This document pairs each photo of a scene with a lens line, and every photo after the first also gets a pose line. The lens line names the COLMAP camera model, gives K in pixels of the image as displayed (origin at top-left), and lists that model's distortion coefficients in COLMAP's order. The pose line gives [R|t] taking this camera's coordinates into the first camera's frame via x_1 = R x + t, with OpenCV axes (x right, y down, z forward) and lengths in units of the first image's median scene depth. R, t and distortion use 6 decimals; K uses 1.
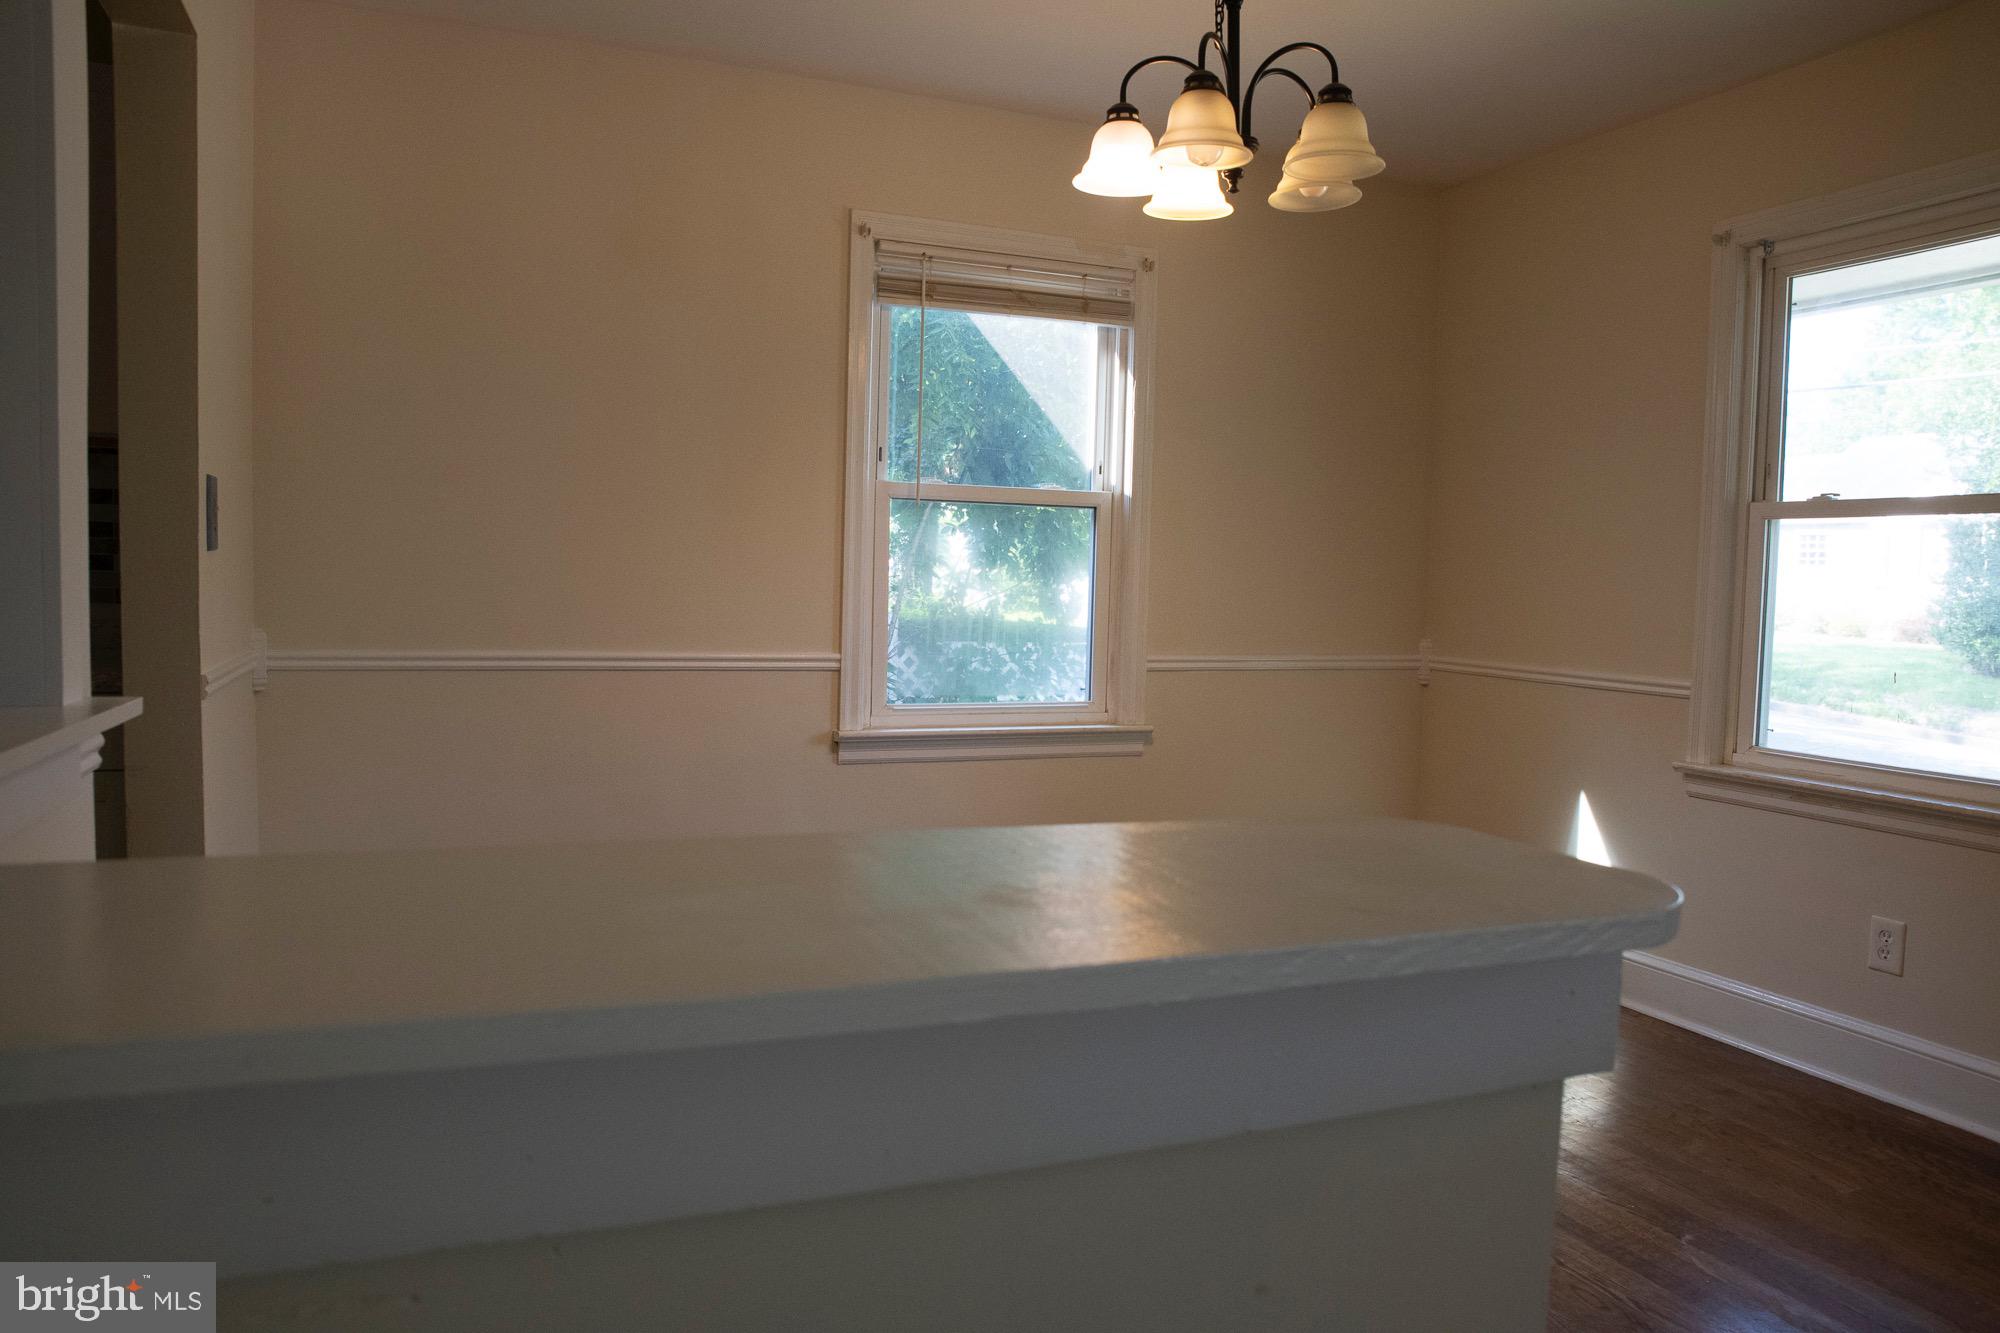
lens RADIAL K [[1405.8, 0, 1002.6], [0, 1405.8, 670.0], [0, 0, 1]] dist [-0.078282, 0.000295]
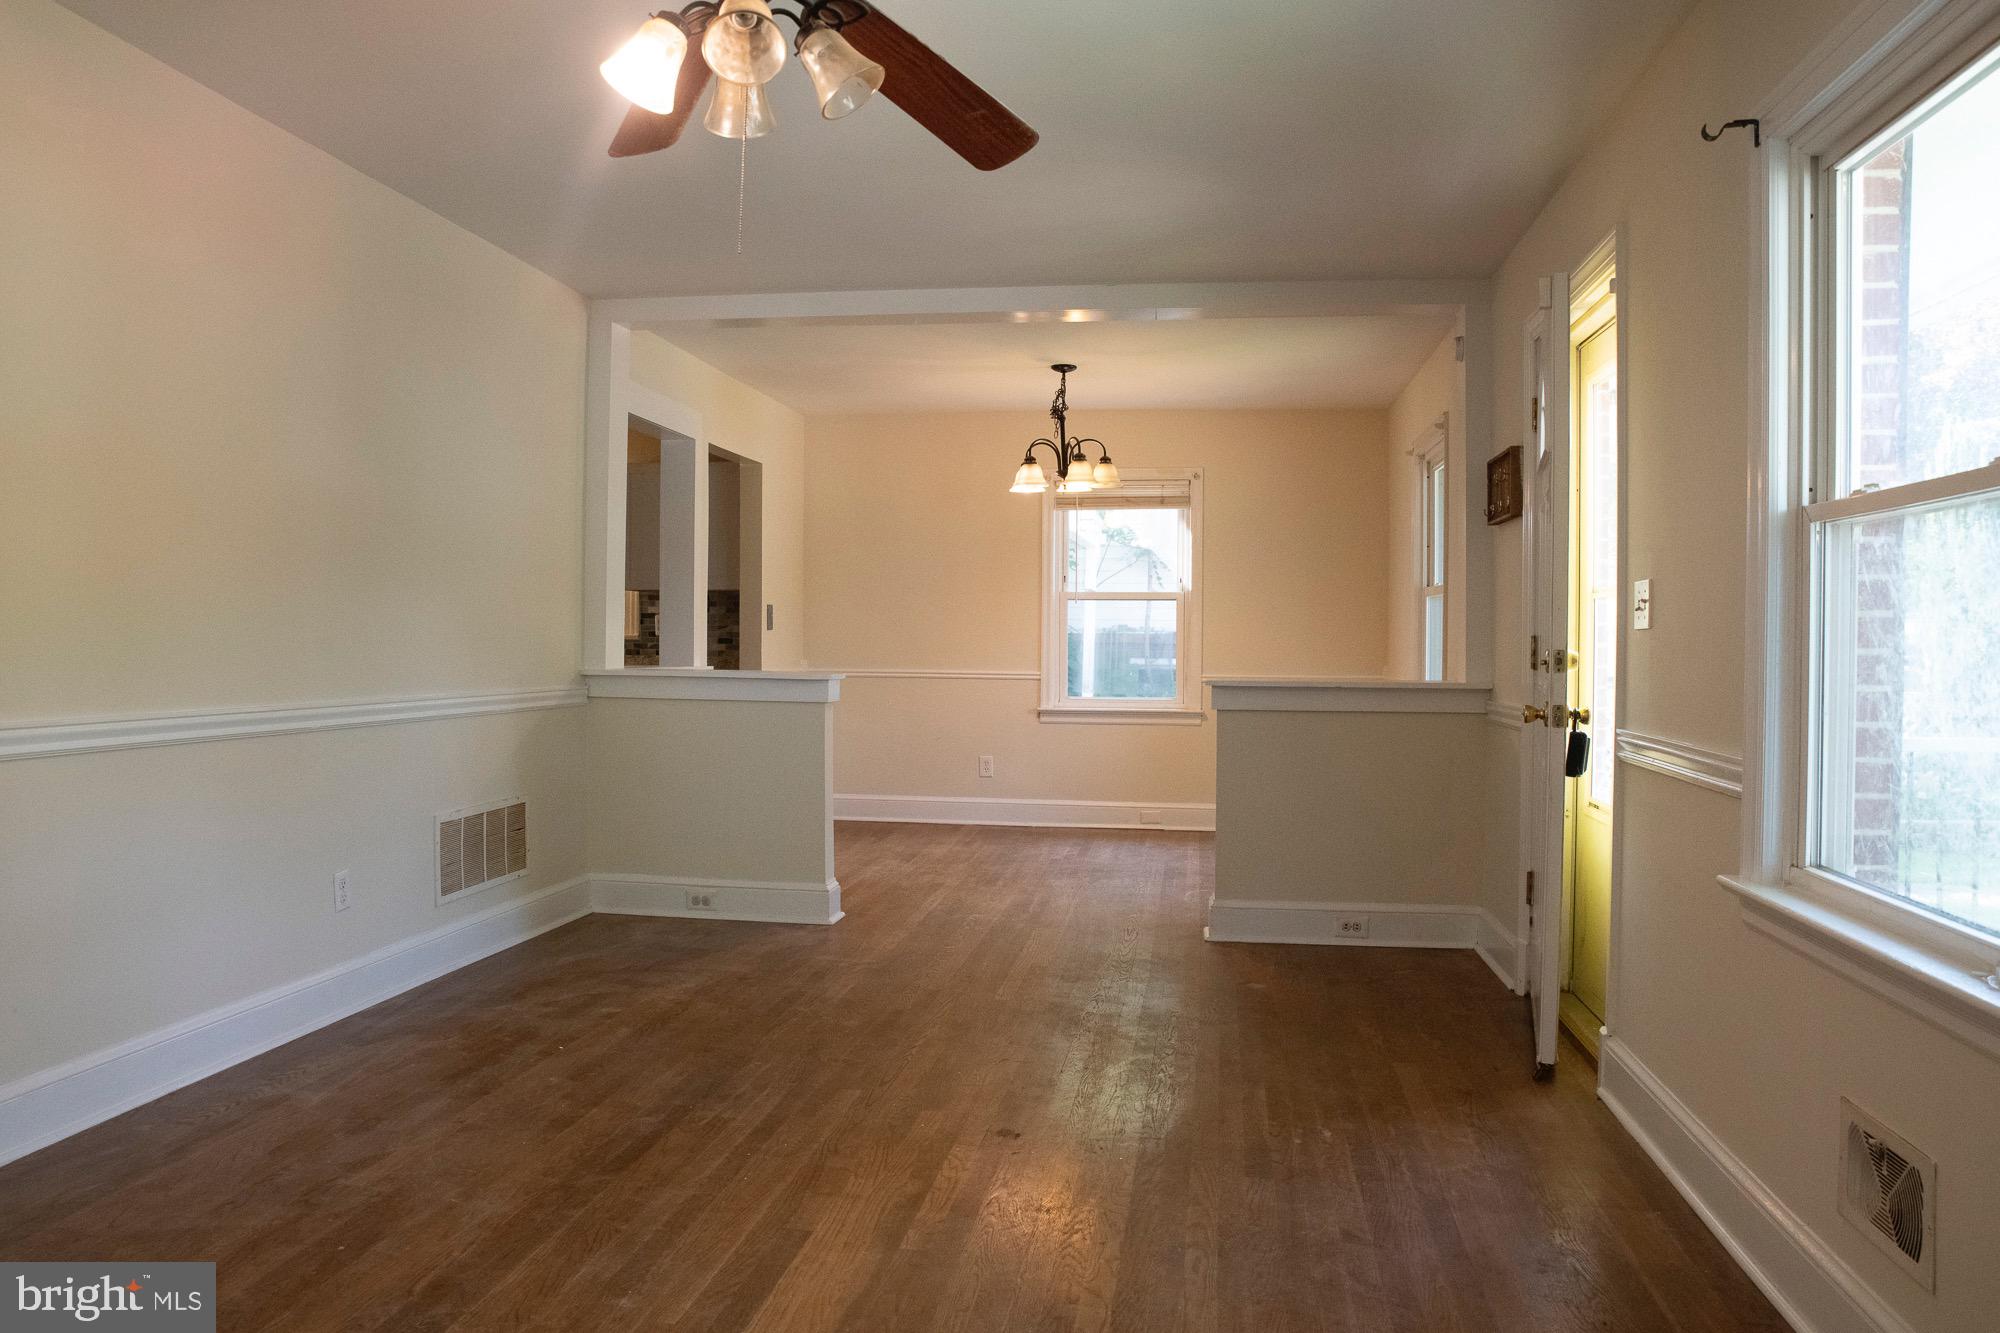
lens RADIAL K [[1405.8, 0, 999.3], [0, 1405.8, 660.6], [0, 0, 1]] dist [-0.078282, 0.000295]
pose [[0.850249, -0.008951, -0.526304, 0.962473], [-0.019939, 0.998590, -0.049195, 0.078035], [0.526003, 0.052321, 0.848872, -0.869142]]
